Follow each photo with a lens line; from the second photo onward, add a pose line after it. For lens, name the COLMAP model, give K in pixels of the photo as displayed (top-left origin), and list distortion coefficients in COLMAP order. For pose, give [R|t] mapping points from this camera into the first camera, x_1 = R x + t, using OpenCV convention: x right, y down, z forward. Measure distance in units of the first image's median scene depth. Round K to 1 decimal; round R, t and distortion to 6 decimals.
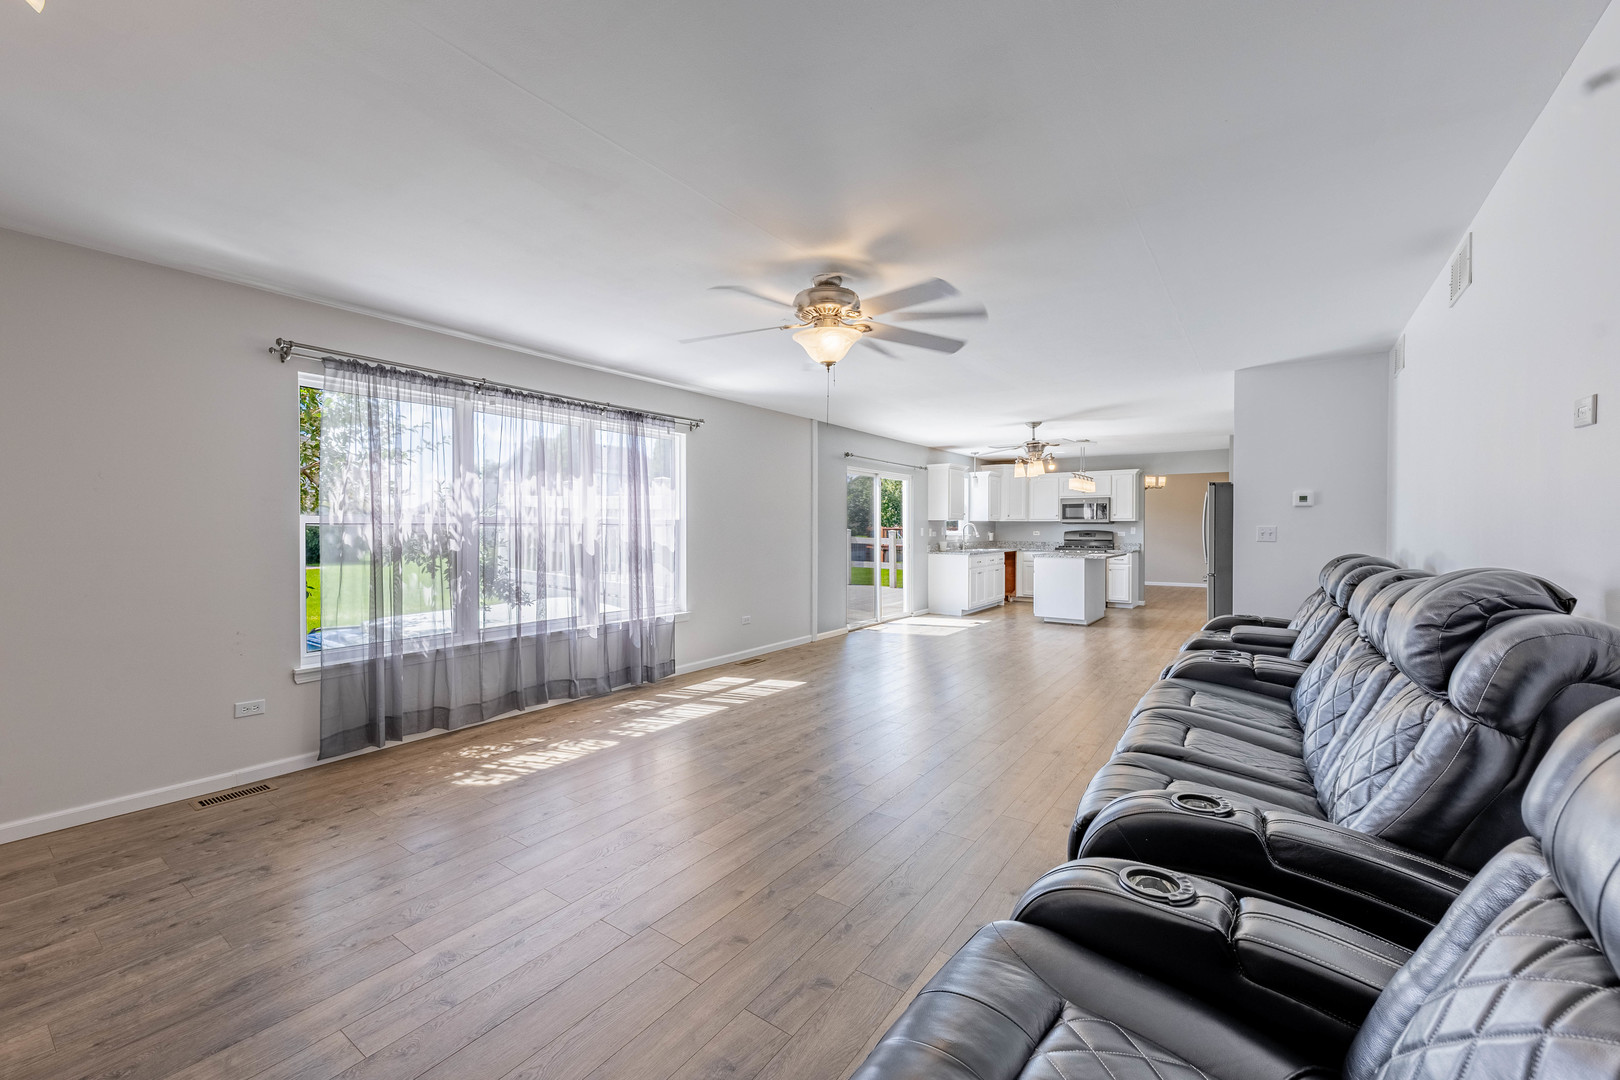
lens RADIAL K [[653.7, 0, 806.1], [0, 653.7, 533.8], [0, 0, 1]] dist [0.001379, -0.003918]
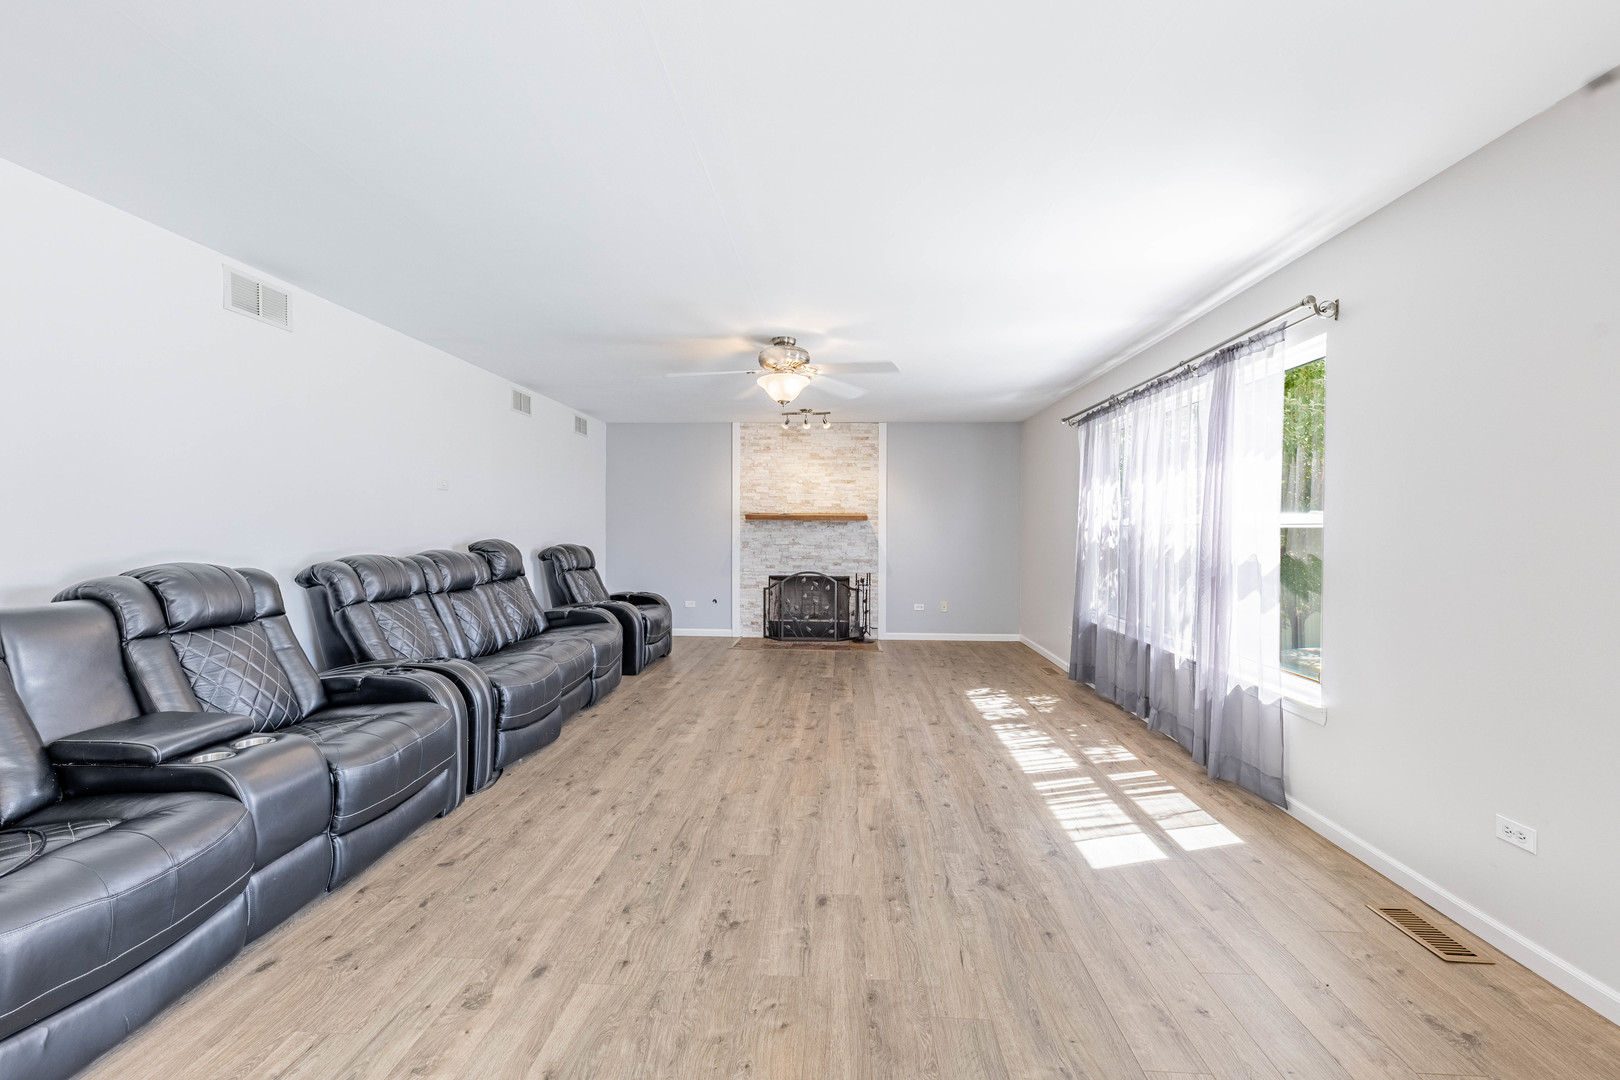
lens RADIAL K [[653.7, 0, 806.1], [0, 653.7, 533.8], [0, 0, 1]] dist [0.001379, -0.003918]
pose [[-0.848646, 0.002170, -0.528957, 0.465065], [-0.007062, 0.999856, 0.015432, -0.012553], [0.528914, 0.016832, -0.848508, 1.444617]]
